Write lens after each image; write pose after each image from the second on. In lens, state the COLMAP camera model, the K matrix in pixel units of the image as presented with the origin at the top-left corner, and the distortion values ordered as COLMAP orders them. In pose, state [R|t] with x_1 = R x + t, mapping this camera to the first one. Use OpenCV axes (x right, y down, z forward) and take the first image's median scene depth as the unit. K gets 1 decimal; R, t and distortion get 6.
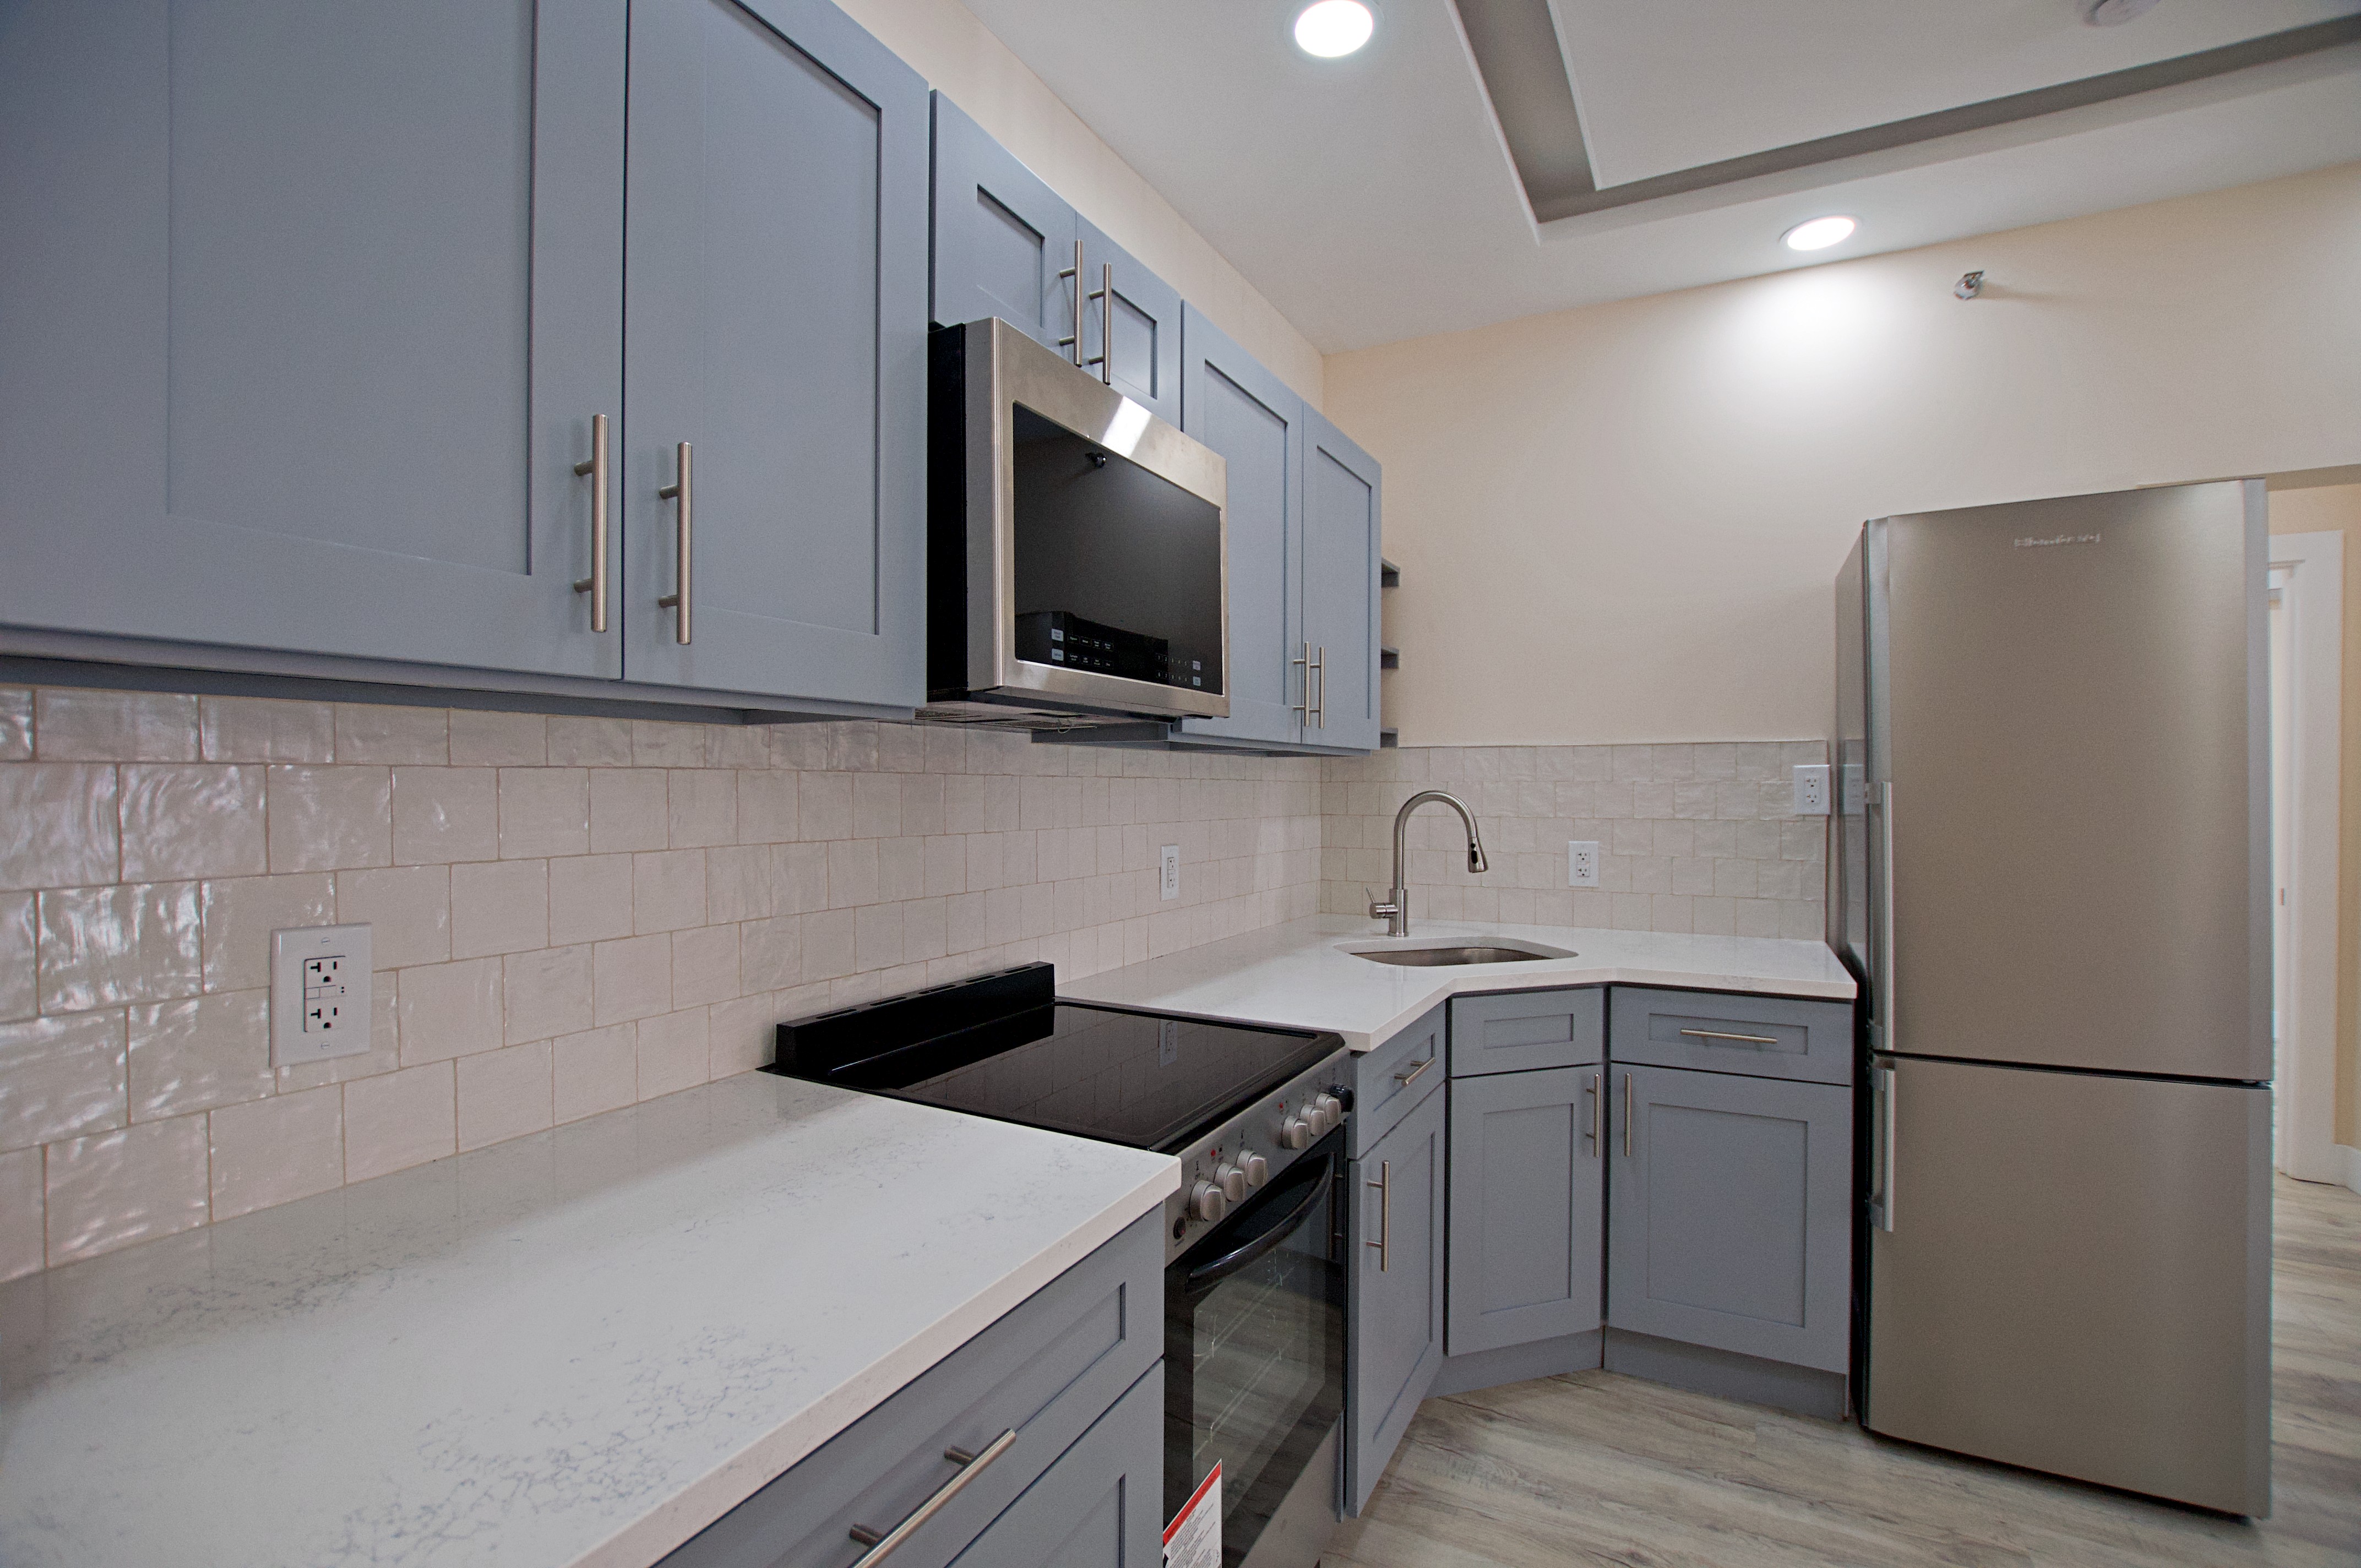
lens RADIAL K [[1071.7, 0, 1180.5], [0, 1071.7, 784.0], [0, 0, 1]] dist [-0.001149, 0.000106]
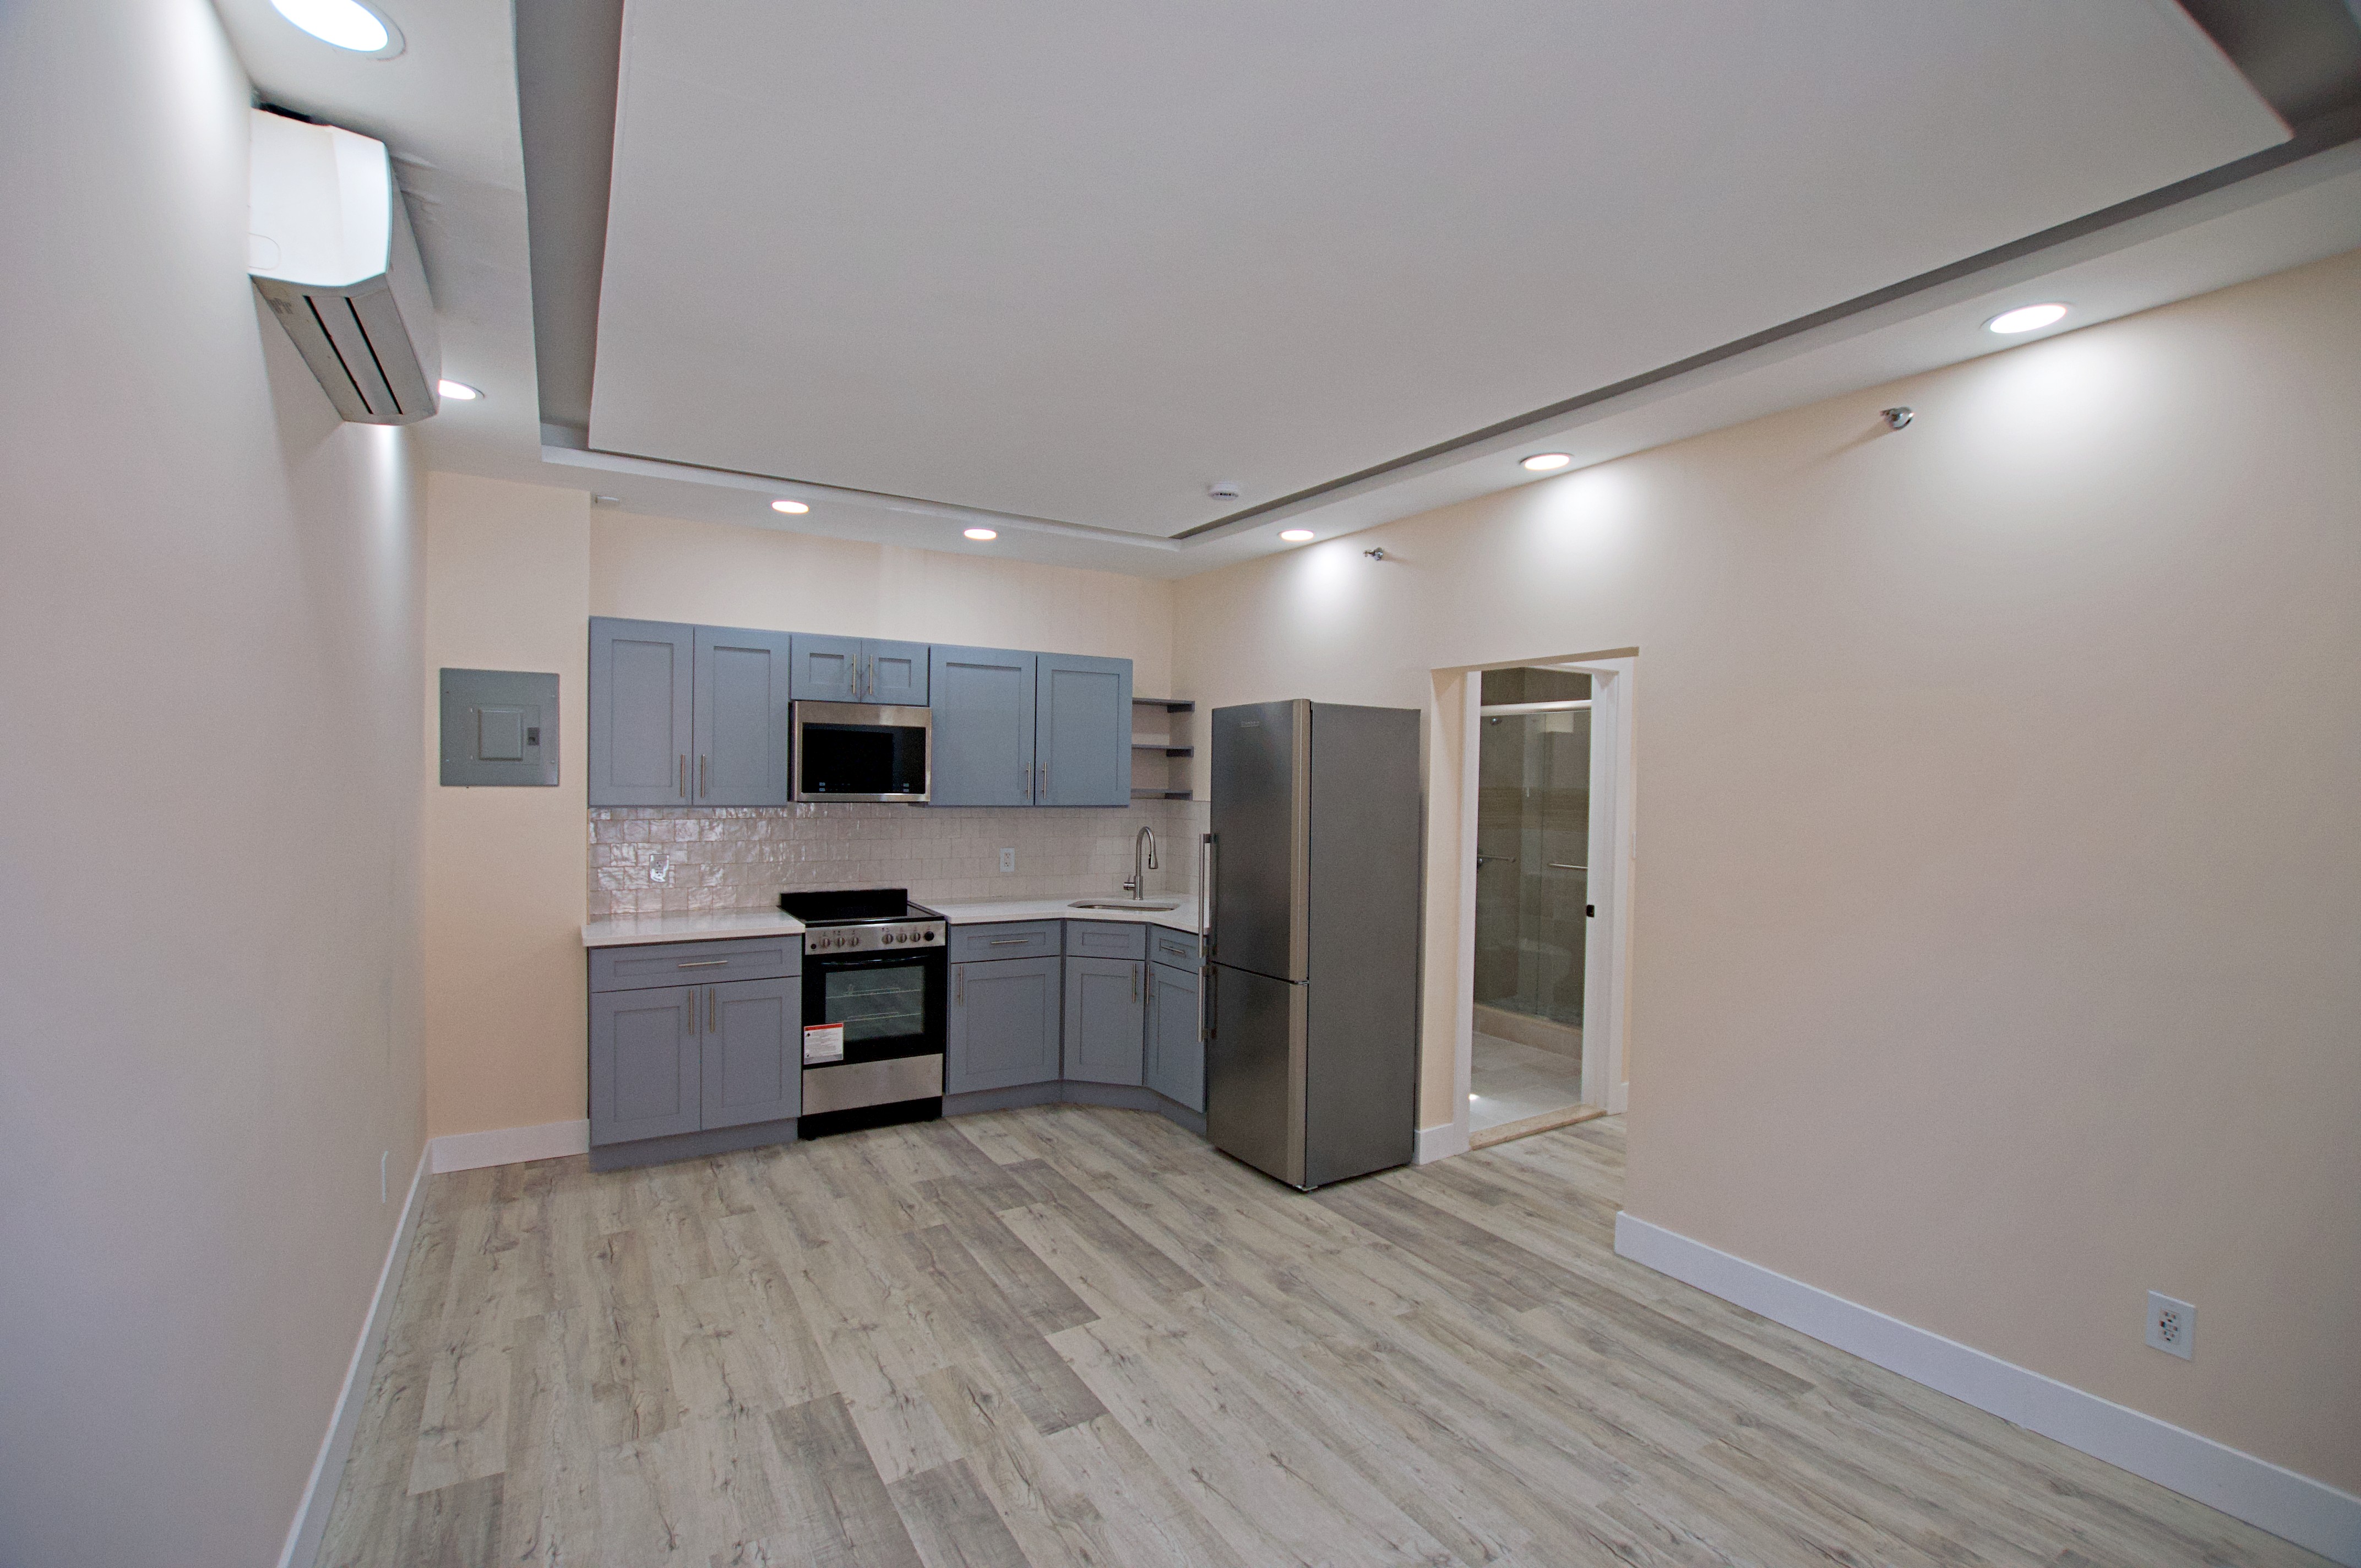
lens RADIAL K [[1043.9, 0, 1174.2], [0, 1043.9, 760.8], [0, 0, 1]] dist [-0.038258, 0.000173]
pose [[0.845417, 0.001655, -0.534104, 1.653673], [-0.011864, 0.999807, -0.015682, -0.109679], [0.533974, 0.019594, 0.845274, -0.768028]]
